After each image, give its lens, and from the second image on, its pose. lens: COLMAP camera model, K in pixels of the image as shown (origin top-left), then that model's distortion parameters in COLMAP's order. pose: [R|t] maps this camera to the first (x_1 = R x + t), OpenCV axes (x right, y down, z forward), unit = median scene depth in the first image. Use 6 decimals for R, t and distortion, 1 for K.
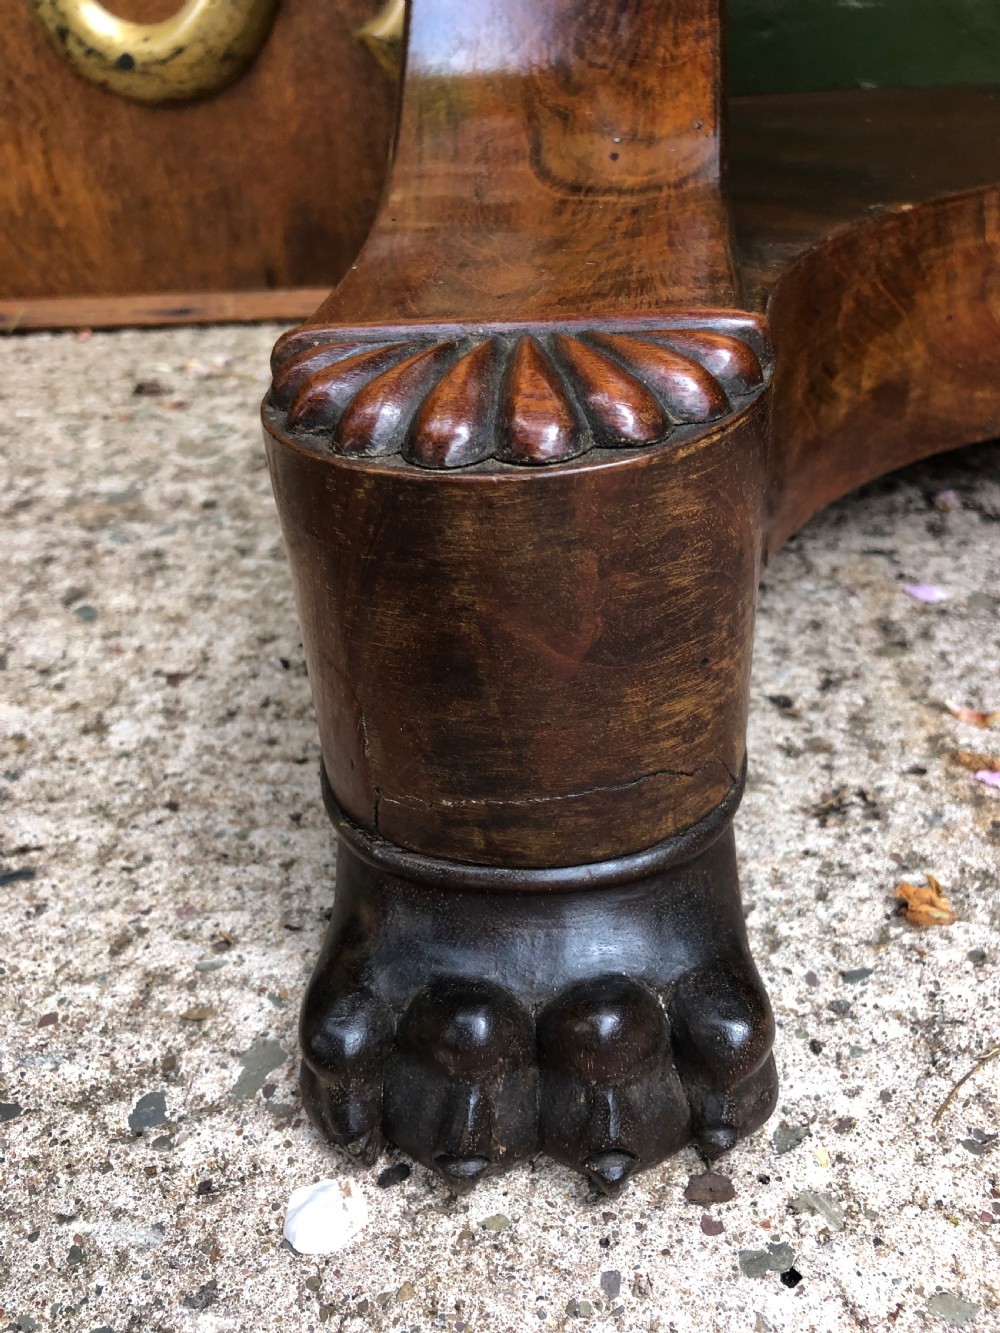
lens RADIAL K [[1107.8, 0, 487.3], [0, 1107.8, 667.4], [0, 0, 1]] dist [0.010619, 0.008056]
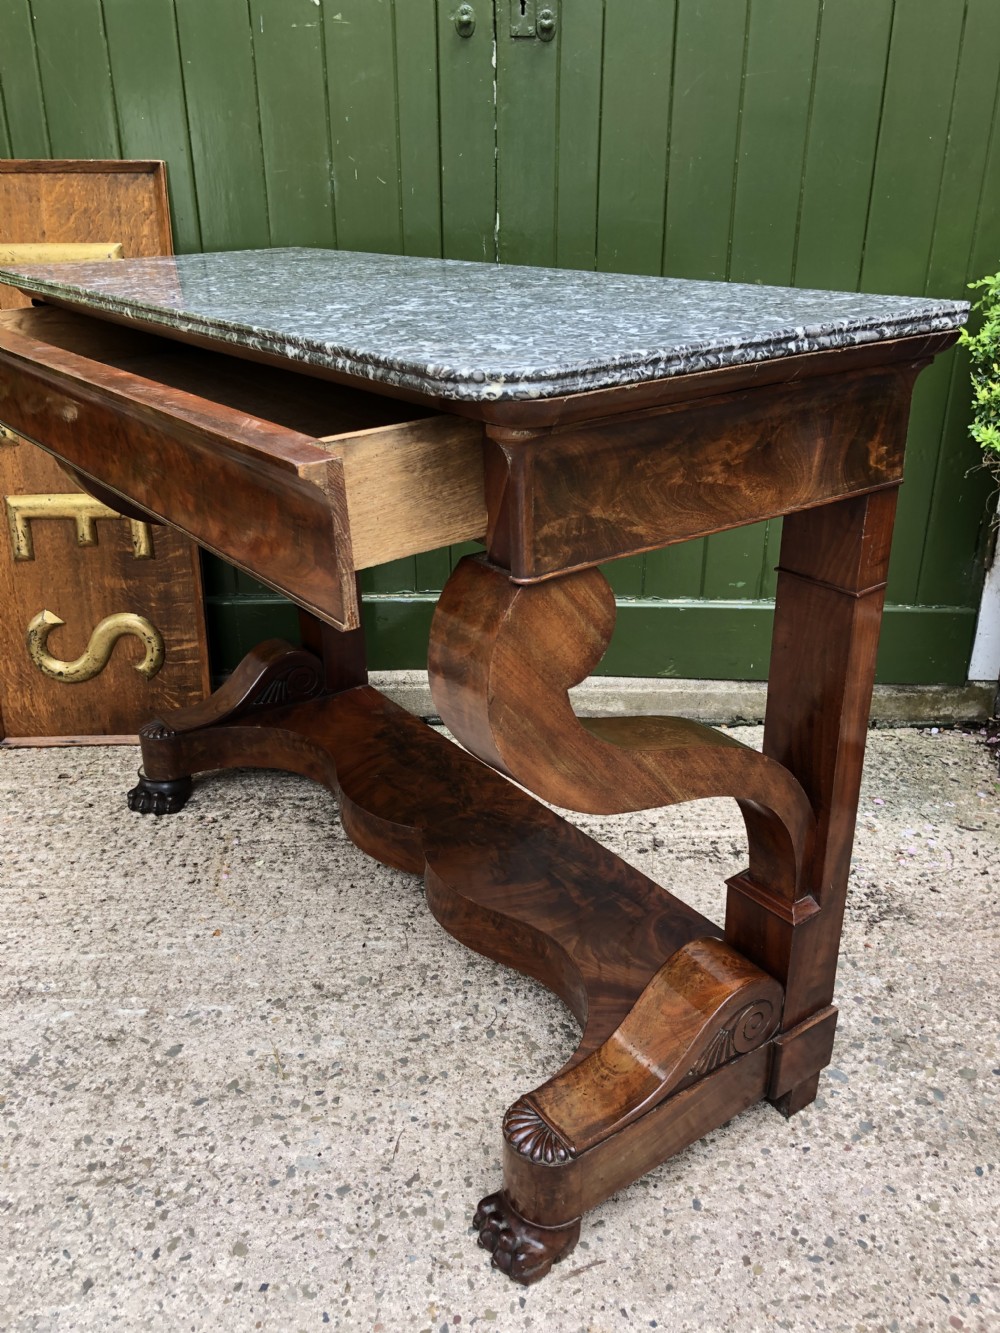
lens RADIAL K [[1107.8, 0, 506.0], [0, 1107.8, 654.4], [0, 0, 1]] dist [0.010619, 0.008056]
pose [[0.991766, 0.000128, 0.128066, 0.958330], [0.023554, 0.982759, -0.183386, 0.049489], [-0.125881, 0.184893, 0.974663, -4.060777]]
